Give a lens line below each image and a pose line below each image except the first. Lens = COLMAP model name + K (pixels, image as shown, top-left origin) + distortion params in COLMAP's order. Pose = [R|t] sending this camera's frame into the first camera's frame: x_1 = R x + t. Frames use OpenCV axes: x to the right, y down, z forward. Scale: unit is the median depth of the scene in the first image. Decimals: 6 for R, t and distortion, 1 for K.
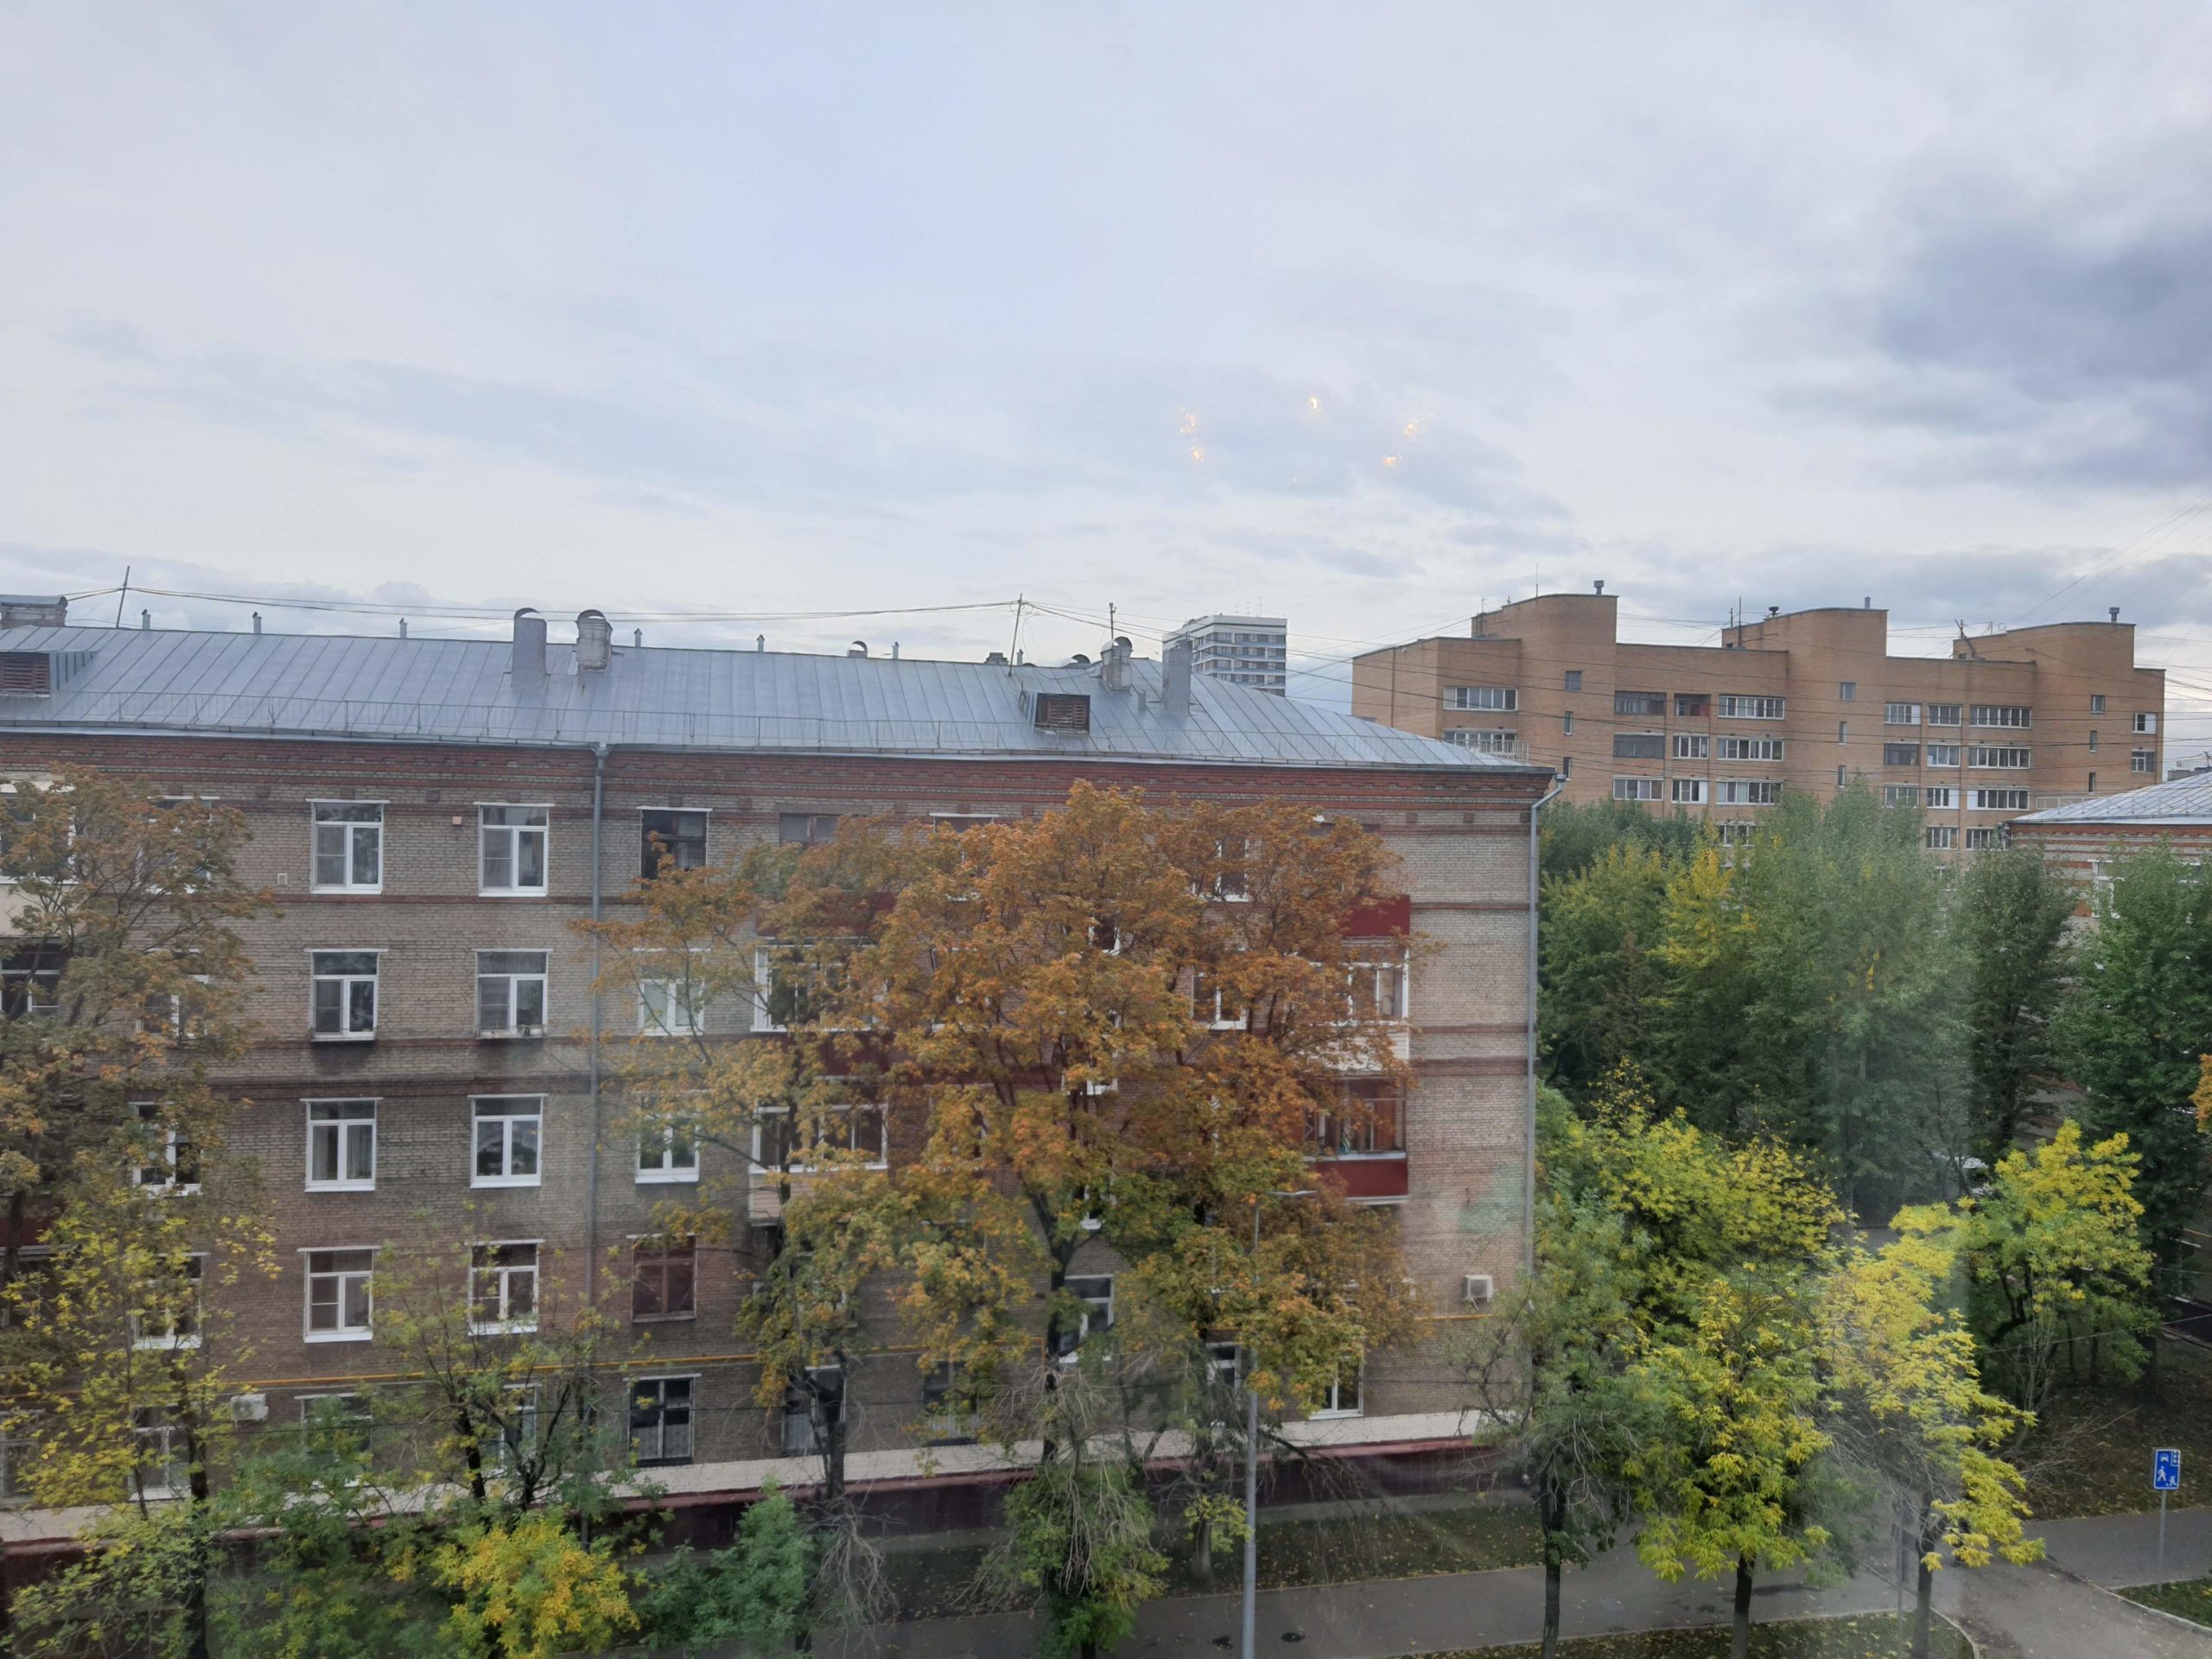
lens RADIAL K [[1683.2, 0, 1102.4], [0, 1683.2, 828.7], [0, 0, 1]] dist [0.006603, 0.000310]
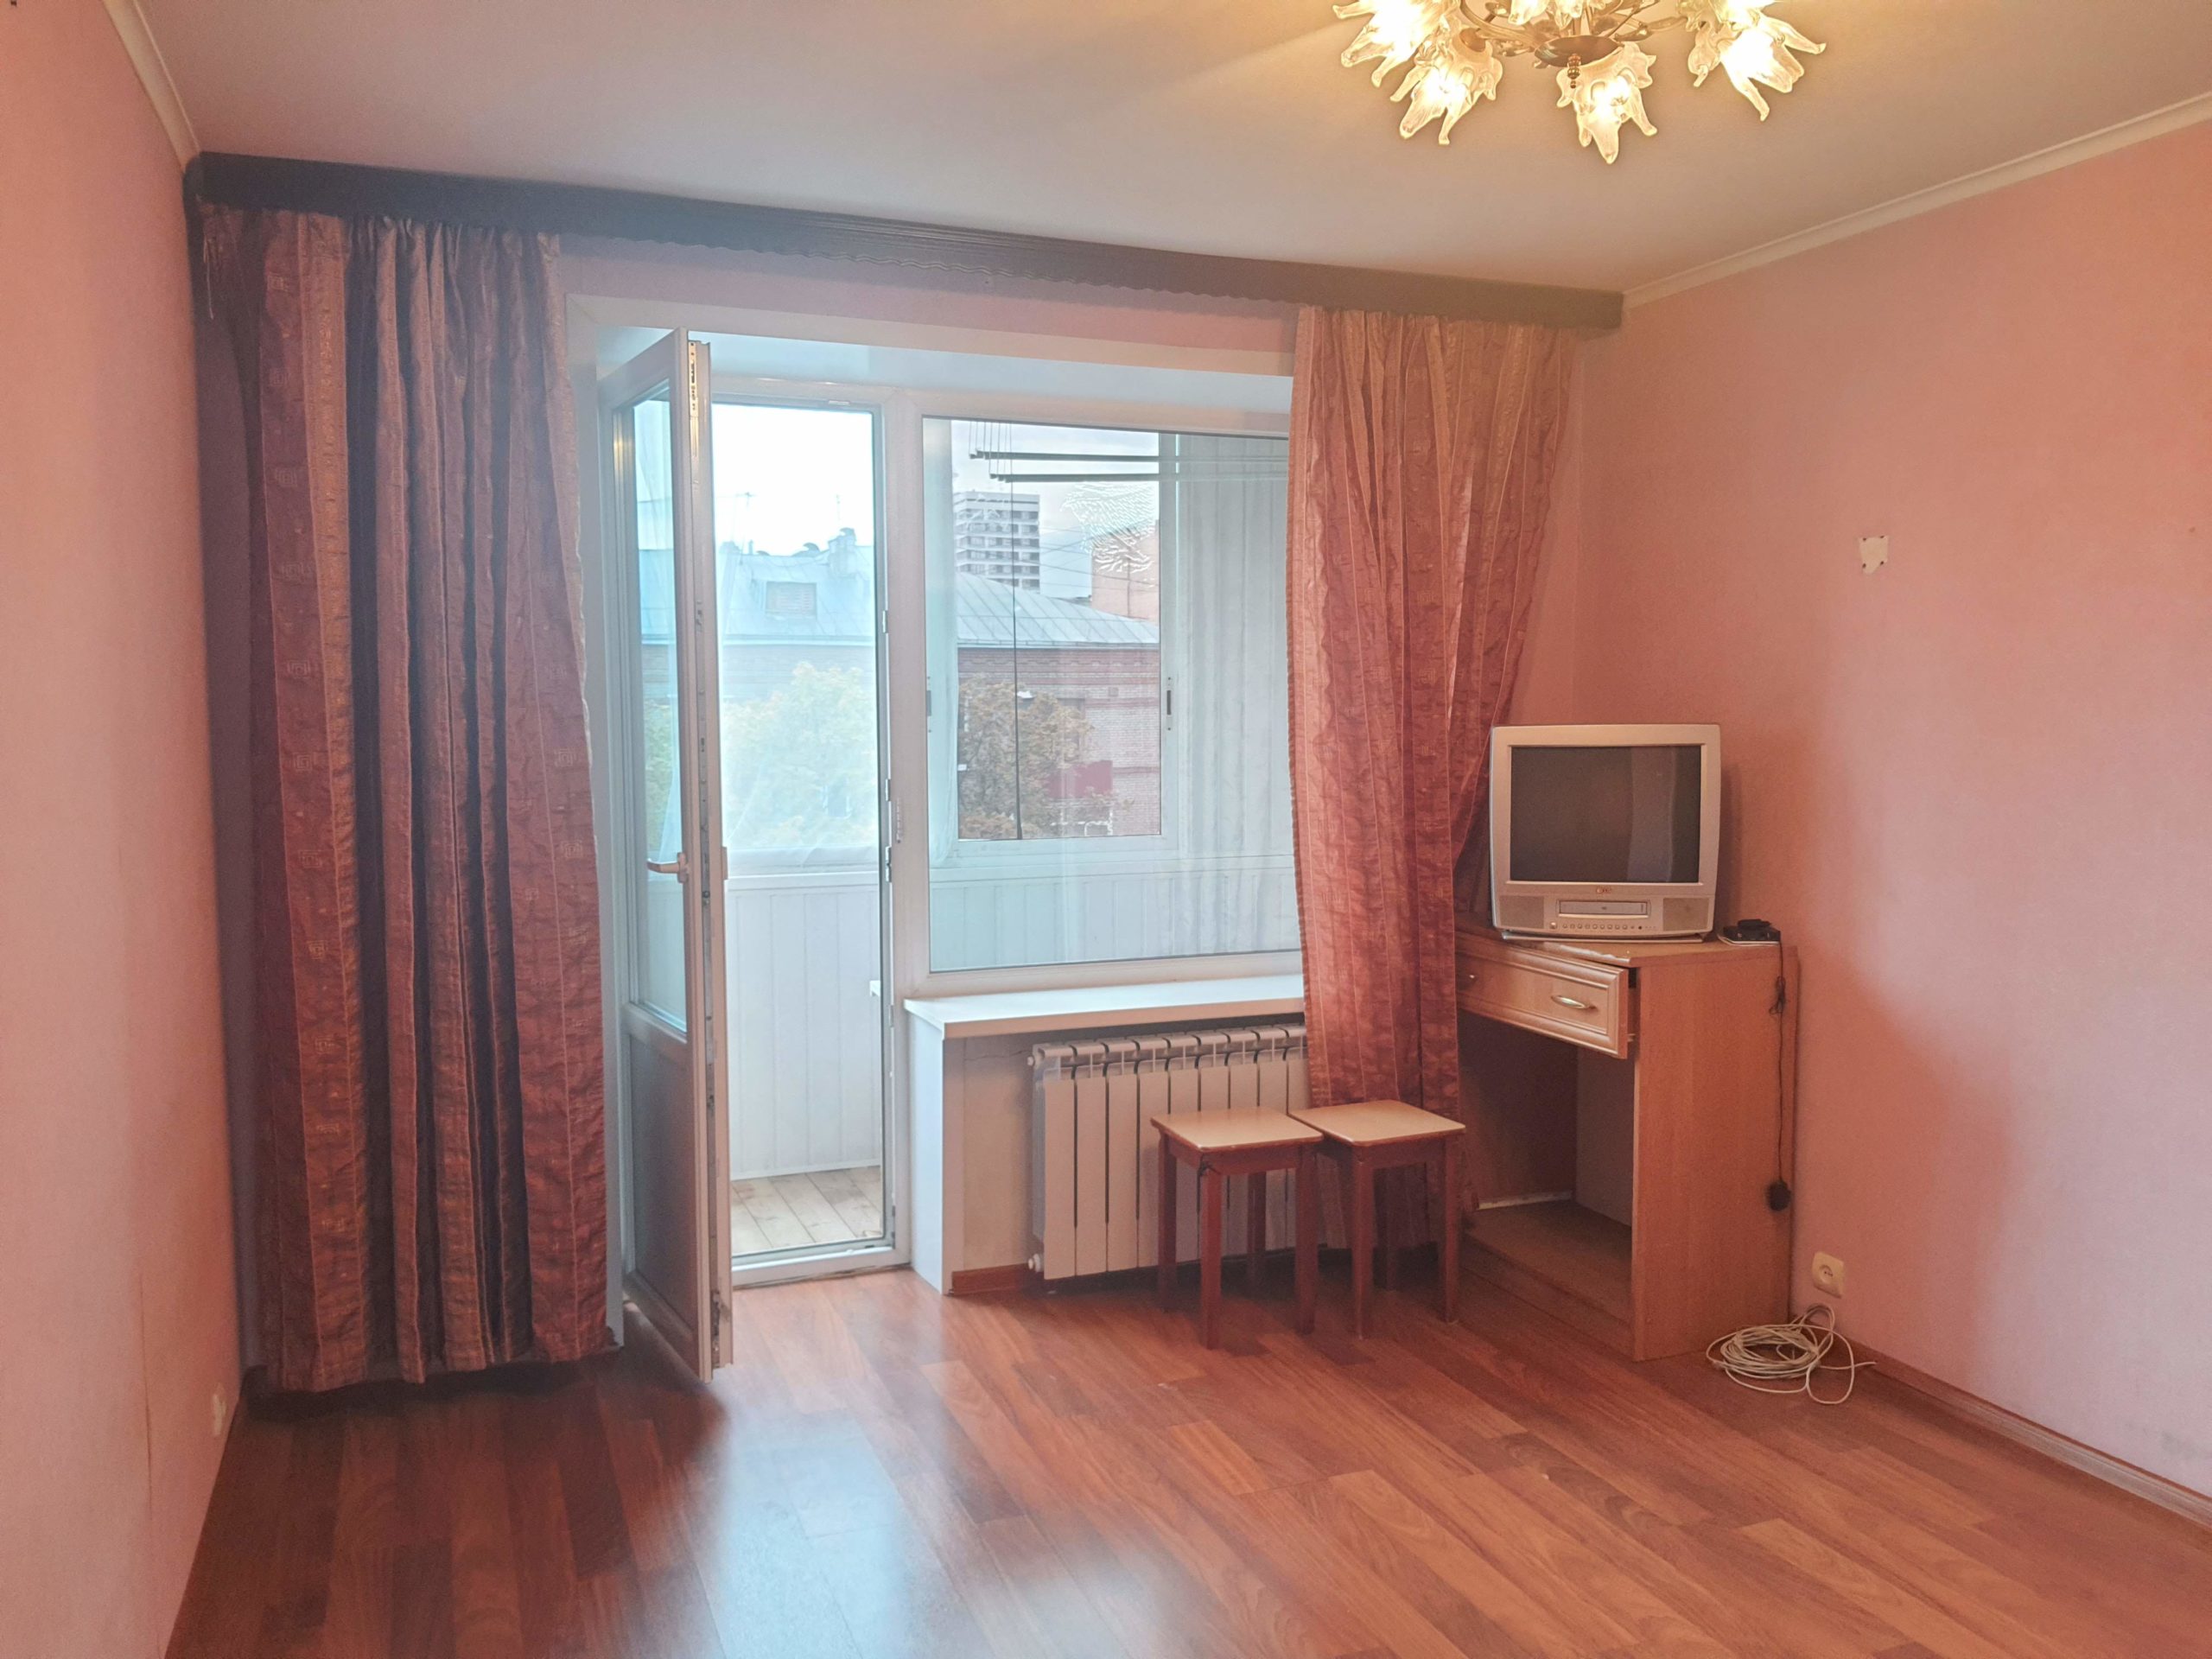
lens RADIAL K [[1683.2, 0, 1110.3], [0, 1683.2, 827.9], [0, 0, 1]] dist [0.006603, 0.000310]
pose [[0.989216, -0.027656, 0.143827, 0.019061], [0.017225, 0.997163, 0.073271, 0.001639], [-0.145446, -0.070004, 0.986887, -0.104693]]
